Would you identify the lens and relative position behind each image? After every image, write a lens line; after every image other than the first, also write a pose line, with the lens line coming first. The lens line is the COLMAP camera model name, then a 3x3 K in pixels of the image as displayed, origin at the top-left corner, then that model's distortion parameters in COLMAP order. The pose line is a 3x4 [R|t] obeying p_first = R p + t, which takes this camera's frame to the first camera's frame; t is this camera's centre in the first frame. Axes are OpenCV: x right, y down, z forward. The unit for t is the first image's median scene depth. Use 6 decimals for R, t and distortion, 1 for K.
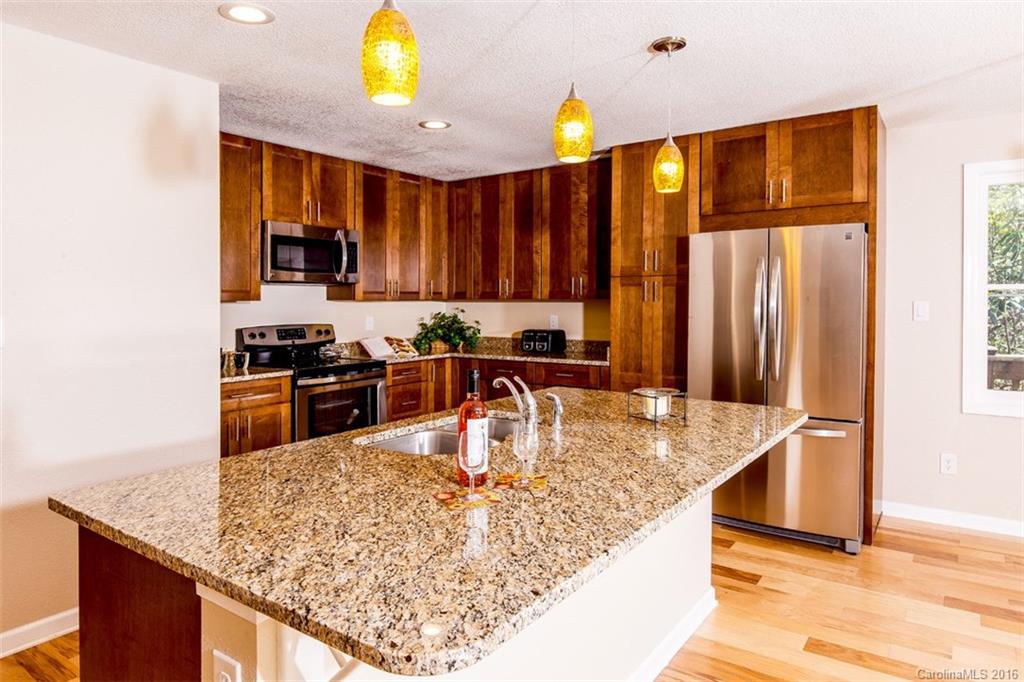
lens RADIAL K [[657.3, 0, 531.5], [0, 657.3, 286.2], [0, 0, 1]] dist [0.006034, -0.016259]
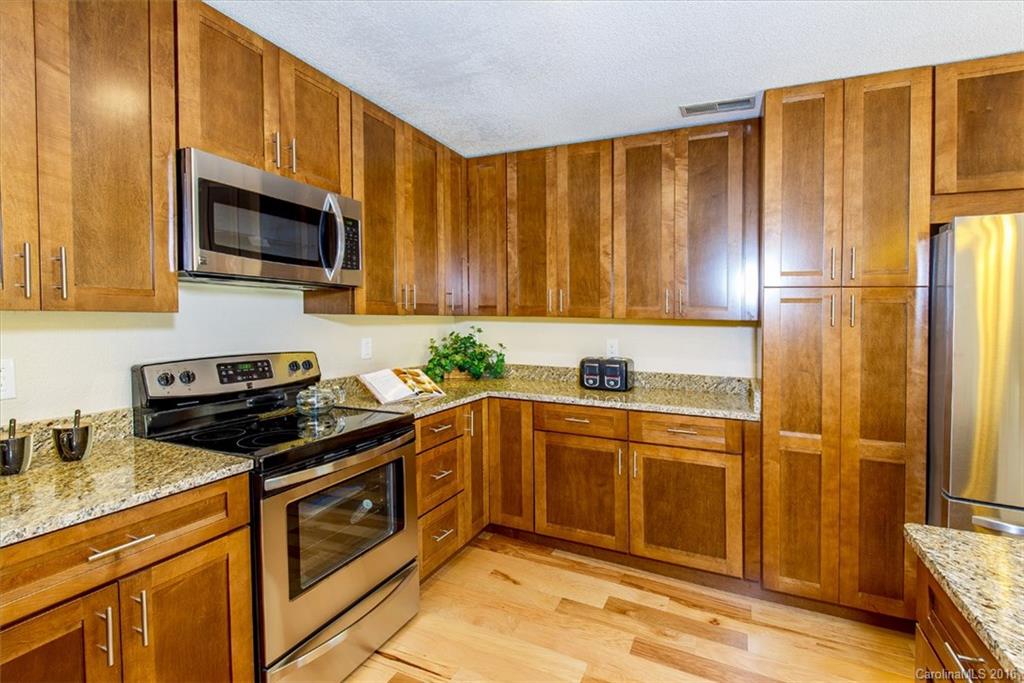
lens RADIAL K [[468.0, 0, 513.5], [0, 468.0, 339.9], [0, 0, 1]] dist [0.001317, -0.002403]
pose [[0.982985, 0.008950, 0.183468, -0.209610], [-0.022238, 0.997264, 0.070498, 0.010946], [-0.182336, -0.073379, 0.980494, 0.556734]]
